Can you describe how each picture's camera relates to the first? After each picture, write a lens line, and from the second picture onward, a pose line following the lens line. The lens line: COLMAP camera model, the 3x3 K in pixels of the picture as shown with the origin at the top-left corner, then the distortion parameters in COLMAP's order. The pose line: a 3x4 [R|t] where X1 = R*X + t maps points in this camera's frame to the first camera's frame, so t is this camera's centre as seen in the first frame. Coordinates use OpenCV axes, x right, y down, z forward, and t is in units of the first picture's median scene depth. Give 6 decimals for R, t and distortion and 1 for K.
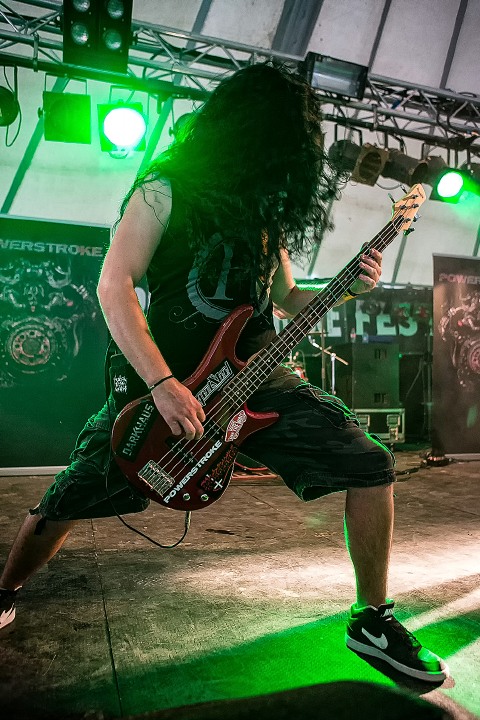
lens RADIAL K [[517.8, 0, 242.0], [0, 517.8, 359.4], [0, 0, 1]] dist [-0.080470, 0.021522]
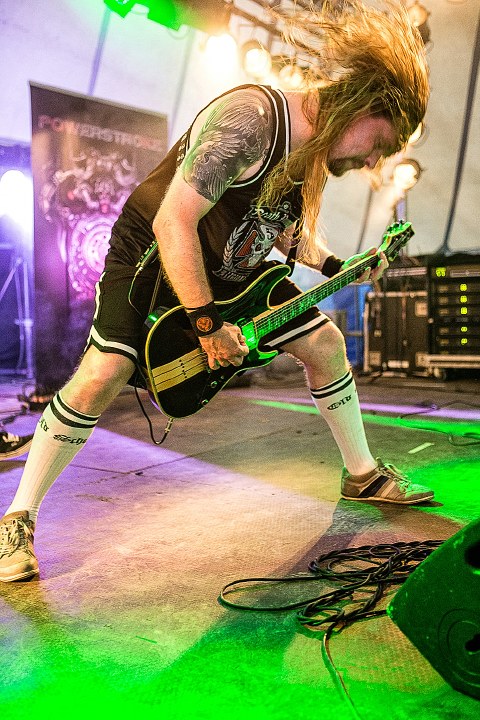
lens RADIAL K [[751.1, 0, 243.7], [0, 751.1, 353.9], [0, 0, 1]] dist [-0.030417, 0.000000]
pose [[0.806986, -0.068476, 0.586587, 0.027176], [0.000346, 0.993310, 0.115480, 0.026870], [-0.590570, -0.092987, 0.801611, 0.080931]]
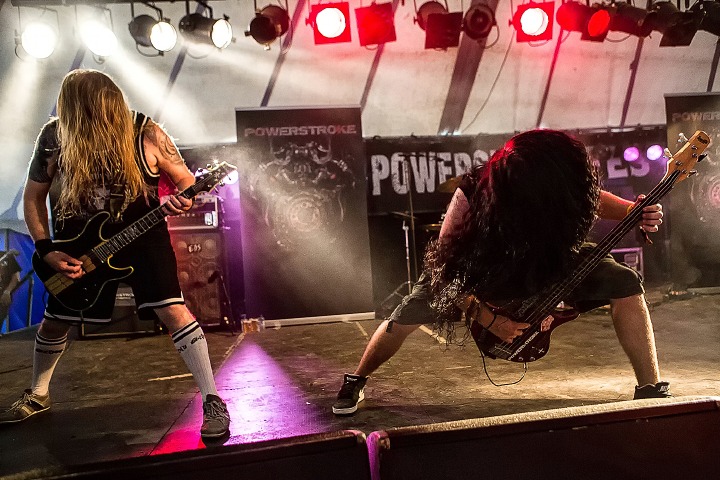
lens RADIAL K [[496.1, 0, 363.7], [0, 496.1, 243.8], [0, 0, 1]] dist [-0.098556, 0.060406]
pose [[0.976684, -0.068435, -0.203485, -0.049304], [0.079891, 0.995617, 0.048621, -0.005734], [0.199265, -0.063744, 0.977870, -0.099012]]
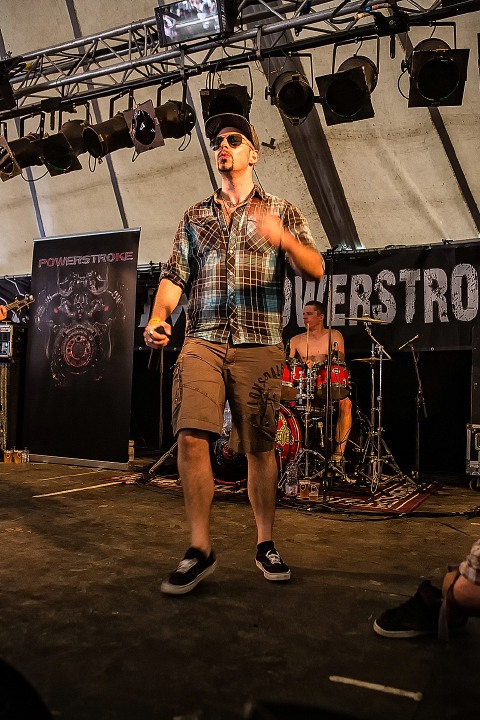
lens RADIAL K [[644.2, 0, 244.2], [0, 644.2, 351.1], [0, 0, 1]] dist [-0.040930, 0.026355]
pose [[0.713307, -0.033944, -0.700029, 0.820723], [0.022204, 0.999420, -0.025837, 0.020700], [0.700500, 0.002887, 0.713646, 0.250328]]
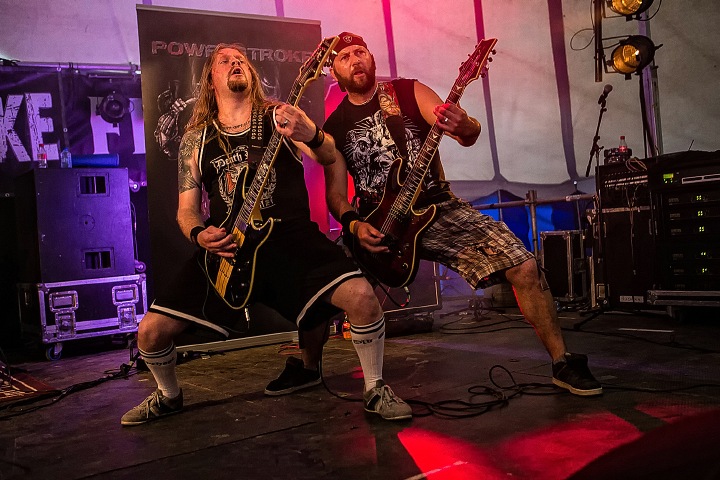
lens RADIAL K [[751.1, 0, 365.9], [0, 751.1, 238.6], [0, 0, 1]] dist [-0.030417, 0.000000]
pose [[0.948768, -0.086963, 0.303770, 0.424312], [0.069239, 0.995235, 0.068660, 0.018710], [-0.308293, -0.044110, 0.950268, 0.125209]]
